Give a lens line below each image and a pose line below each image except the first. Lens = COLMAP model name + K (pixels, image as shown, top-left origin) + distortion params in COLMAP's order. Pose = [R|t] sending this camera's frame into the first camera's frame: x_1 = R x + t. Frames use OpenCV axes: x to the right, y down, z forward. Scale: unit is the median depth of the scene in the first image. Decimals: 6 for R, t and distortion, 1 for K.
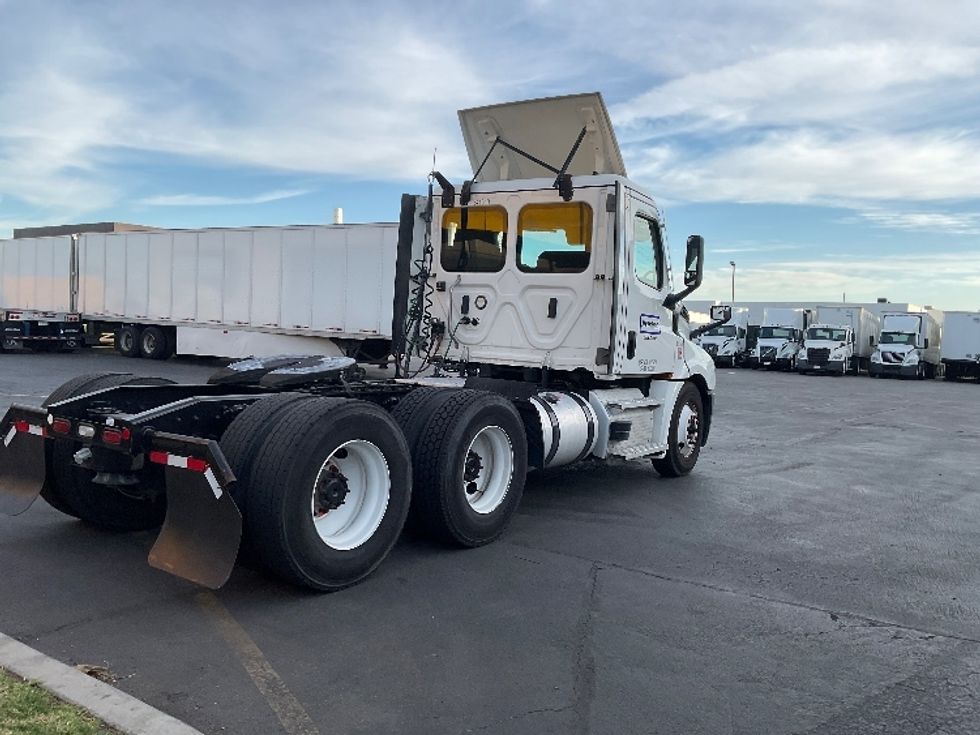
lens RADIAL K [[804.3, 0, 488.3], [0, 804.3, 364.7], [0, 0, 1]] dist [0.079945, -0.139148]
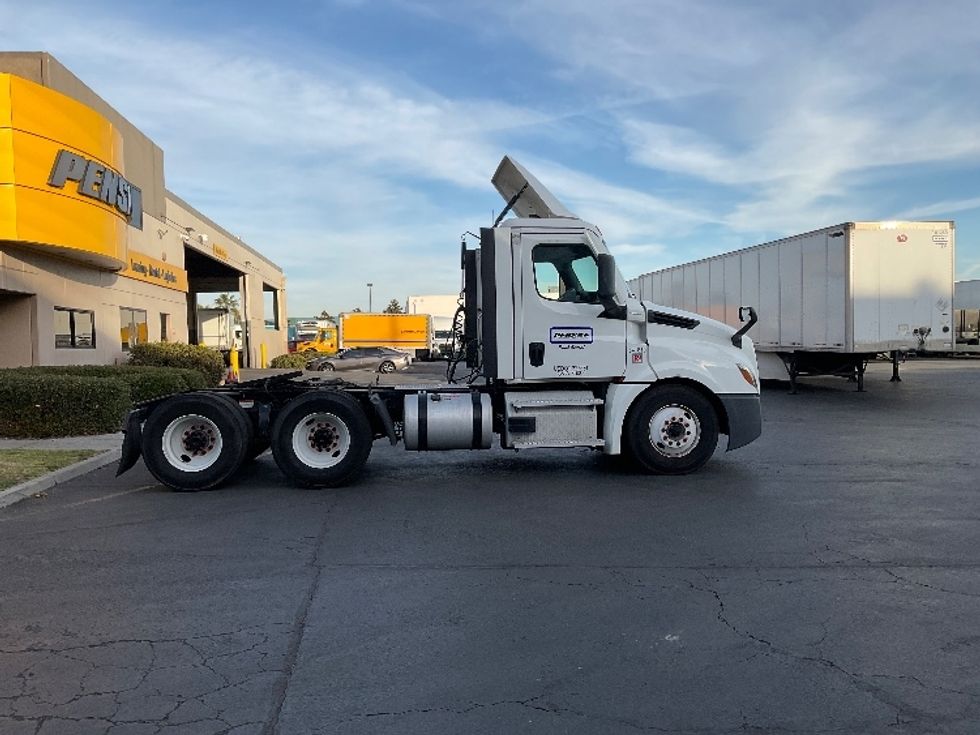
lens RADIAL K [[804.3, 0, 488.3], [0, 804.3, 364.7], [0, 0, 1]] dist [0.079945, -0.139148]
pose [[0.650983, -0.033956, -0.758332, 0.961253], [0.015442, 0.999385, -0.031493, 0.025664], [0.758935, 0.008792, 0.651107, 0.151683]]
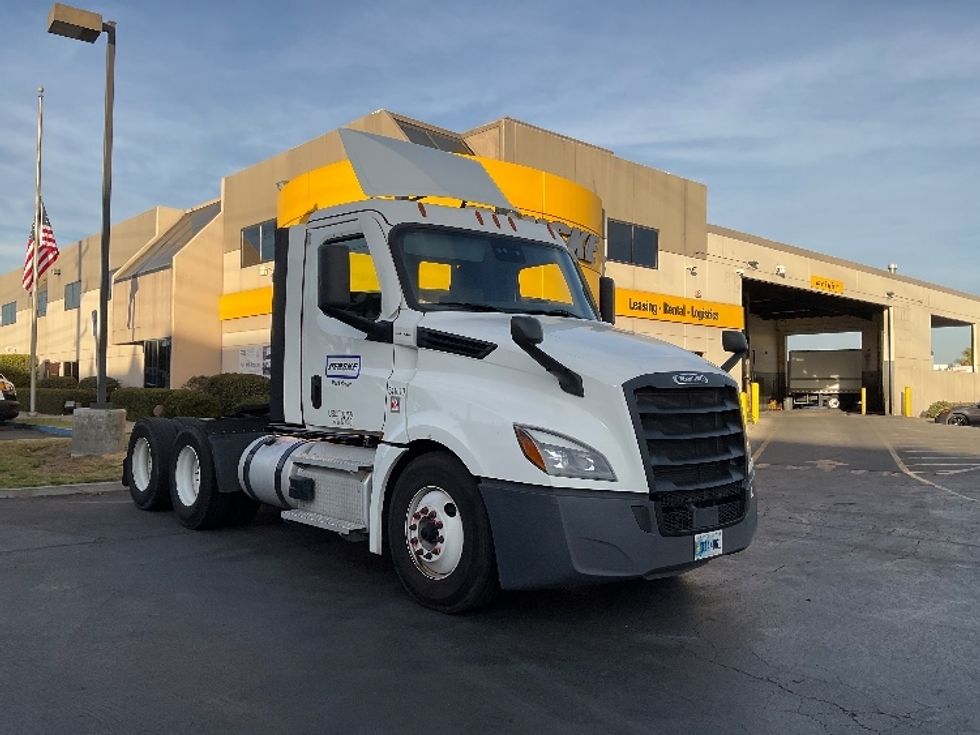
lens RADIAL K [[804.3, 0, 488.3], [0, 804.3, 364.7], [0, 0, 1]] dist [0.079945, -0.139148]
pose [[-0.223178, -0.071809, -0.972129, 0.909055], [-0.063611, 0.996230, -0.058985, -0.013570], [0.972700, 0.048674, -0.226905, 1.274844]]
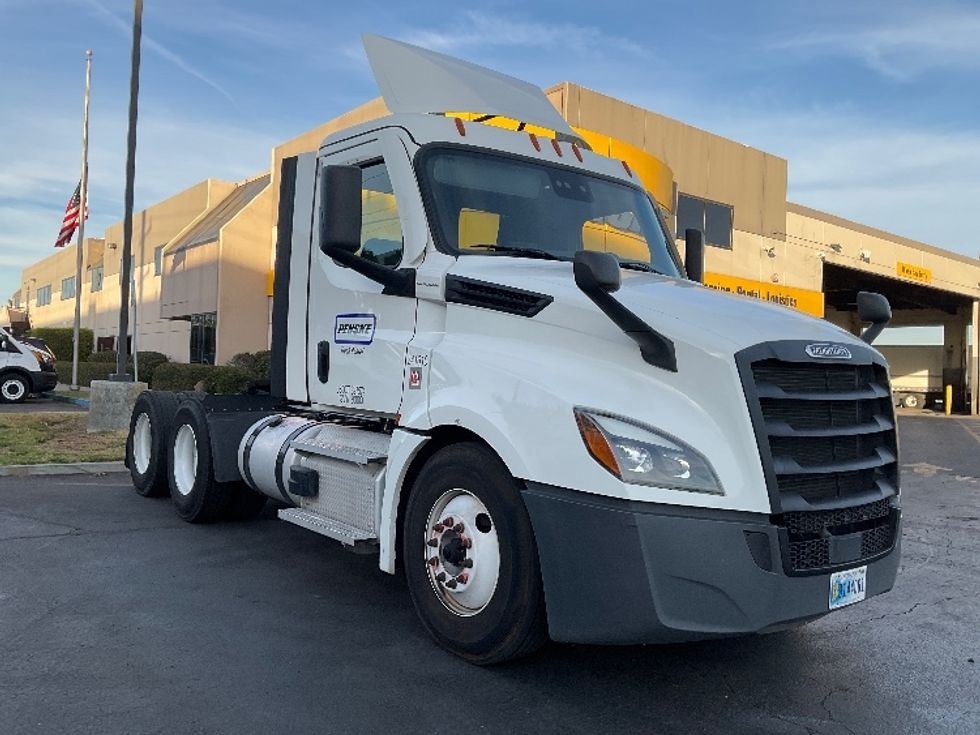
lens RADIAL K [[804.3, 0, 488.3], [0, 804.3, 364.7], [0, 0, 1]] dist [0.079945, -0.139148]
pose [[-0.288725, -0.063991, -0.955271, 0.734338], [-0.092704, 0.994944, -0.038629, -0.007840], [0.952913, 0.077404, -0.293198, 1.238220]]
